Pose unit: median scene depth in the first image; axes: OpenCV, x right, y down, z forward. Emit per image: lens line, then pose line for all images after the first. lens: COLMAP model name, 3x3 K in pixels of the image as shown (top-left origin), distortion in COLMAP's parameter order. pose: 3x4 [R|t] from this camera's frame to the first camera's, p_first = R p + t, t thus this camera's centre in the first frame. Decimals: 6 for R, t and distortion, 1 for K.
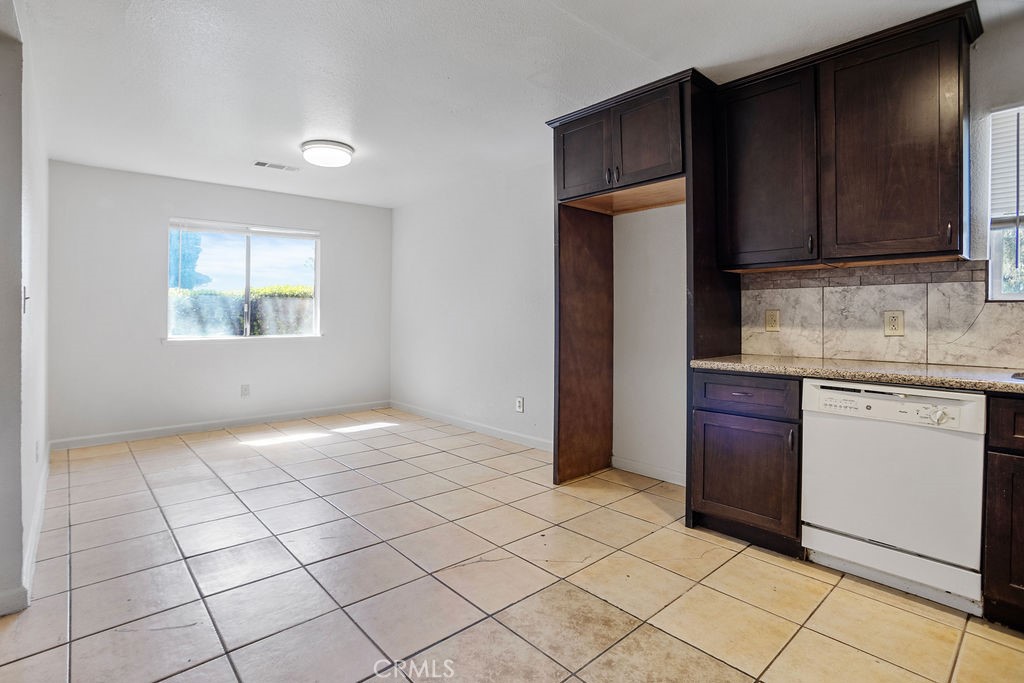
lens RADIAL K [[523.8, 0, 518.3], [0, 523.8, 322.5], [0, 0, 1]] dist [-0.012340, -0.000754]
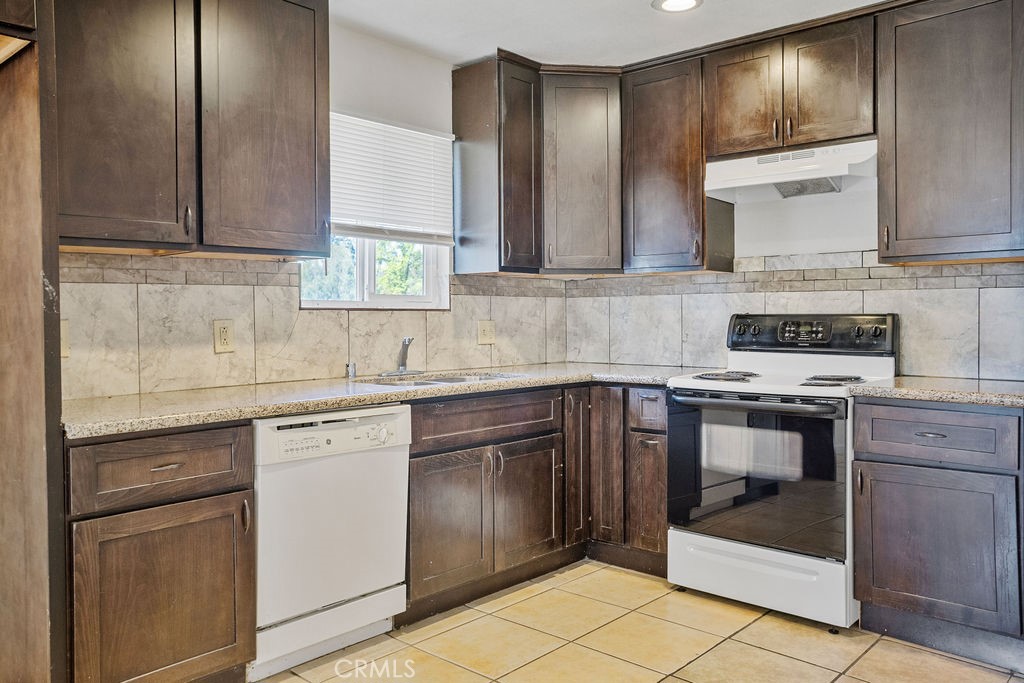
lens RADIAL K [[783.3, 0, 523.2], [0, 783.3, 325.2], [0, 0, 1]] dist [0.014751, 0.031926]
pose [[-0.076595, -0.020362, 0.996854, -0.492987], [0.018605, 0.999588, 0.021847, -0.033901], [-0.996889, 0.020220, -0.076185, 0.695985]]
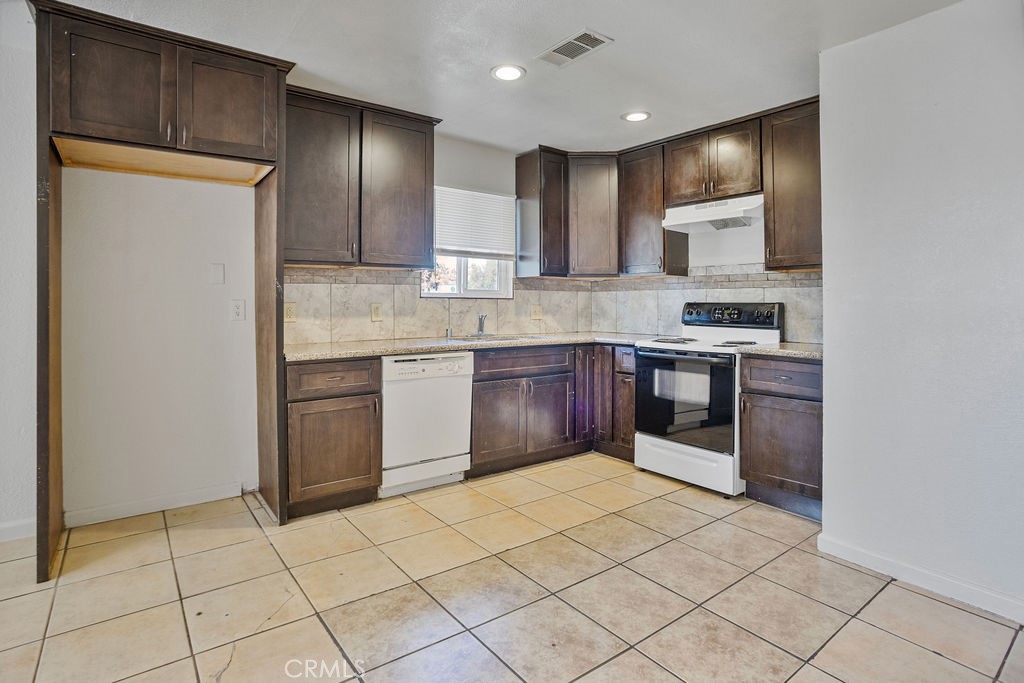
lens RADIAL K [[523.9, 0, 526.4], [0, 523.9, 297.8], [0, 0, 1]] dist [-0.001419, -0.000020]
pose [[0.091217, 0.003487, 0.995825, -0.682698], [0.013090, 0.999903, -0.004700, -0.026995], [-0.995745, 0.013464, 0.091162, 0.506416]]
